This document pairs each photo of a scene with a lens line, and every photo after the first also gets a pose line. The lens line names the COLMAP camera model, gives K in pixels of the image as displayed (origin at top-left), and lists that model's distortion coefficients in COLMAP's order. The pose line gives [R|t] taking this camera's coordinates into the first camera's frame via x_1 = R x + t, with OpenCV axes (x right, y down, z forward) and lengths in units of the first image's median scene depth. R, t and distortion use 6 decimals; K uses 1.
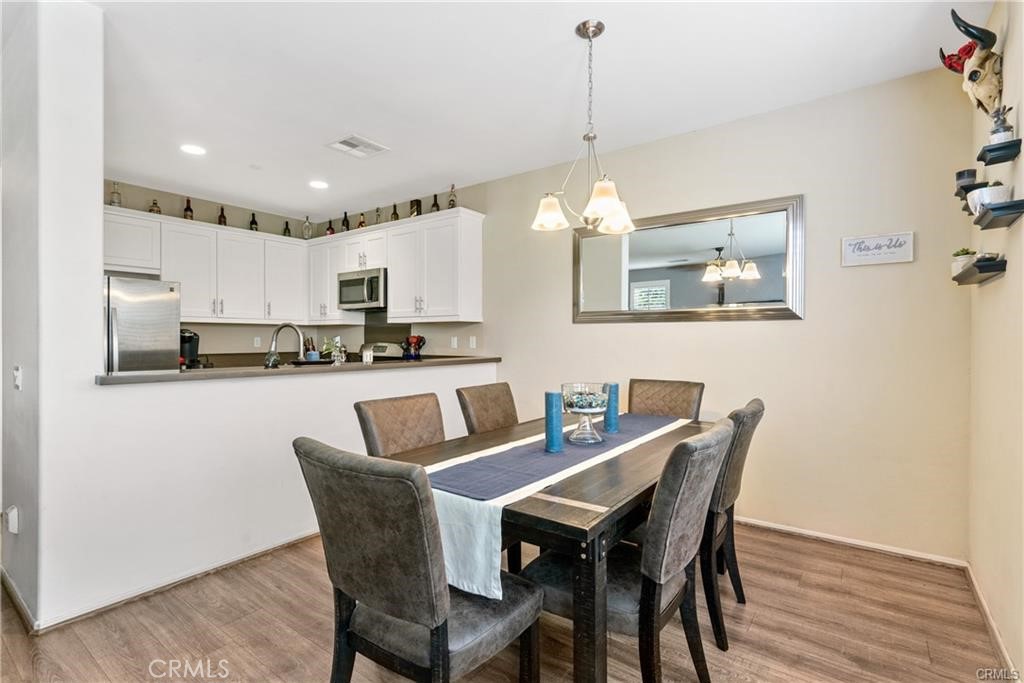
lens RADIAL K [[480.9, 0, 515.6], [0, 480.9, 343.6], [0, 0, 1]] dist [-0.002547, -0.000104]
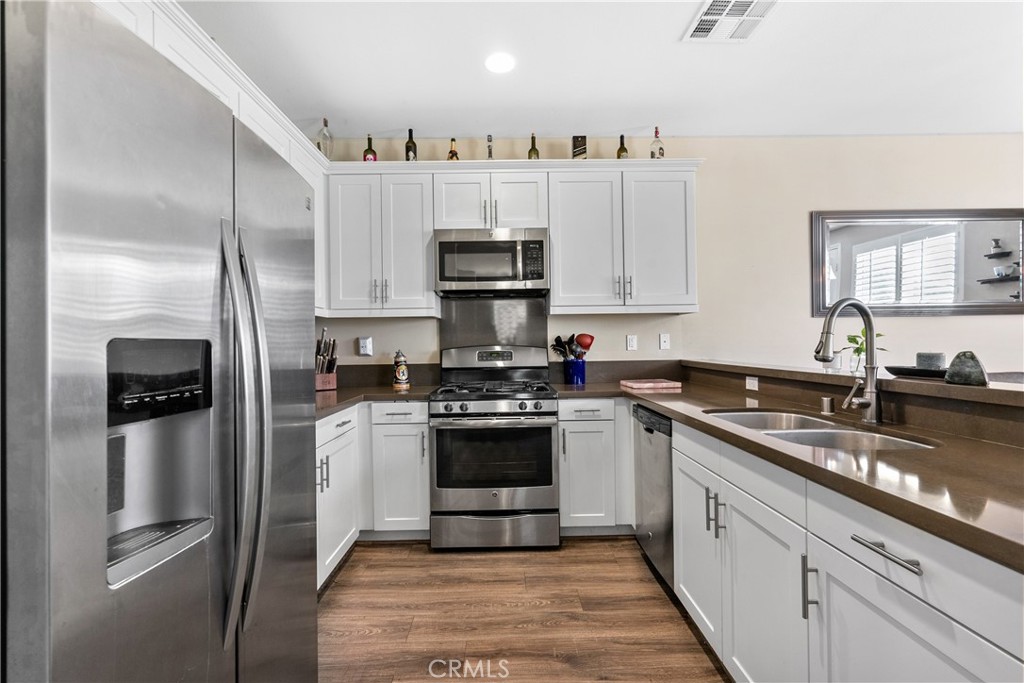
lens RADIAL K [[481.4, 0, 520.4], [0, 481.4, 341.5], [0, 0, 1]] dist [0.007690, 0.001456]
pose [[0.802475, -0.015752, 0.596478, -0.644802], [0.021935, 0.999755, -0.003108, -0.004274], [-0.596283, 0.015578, 0.802623, 0.467259]]
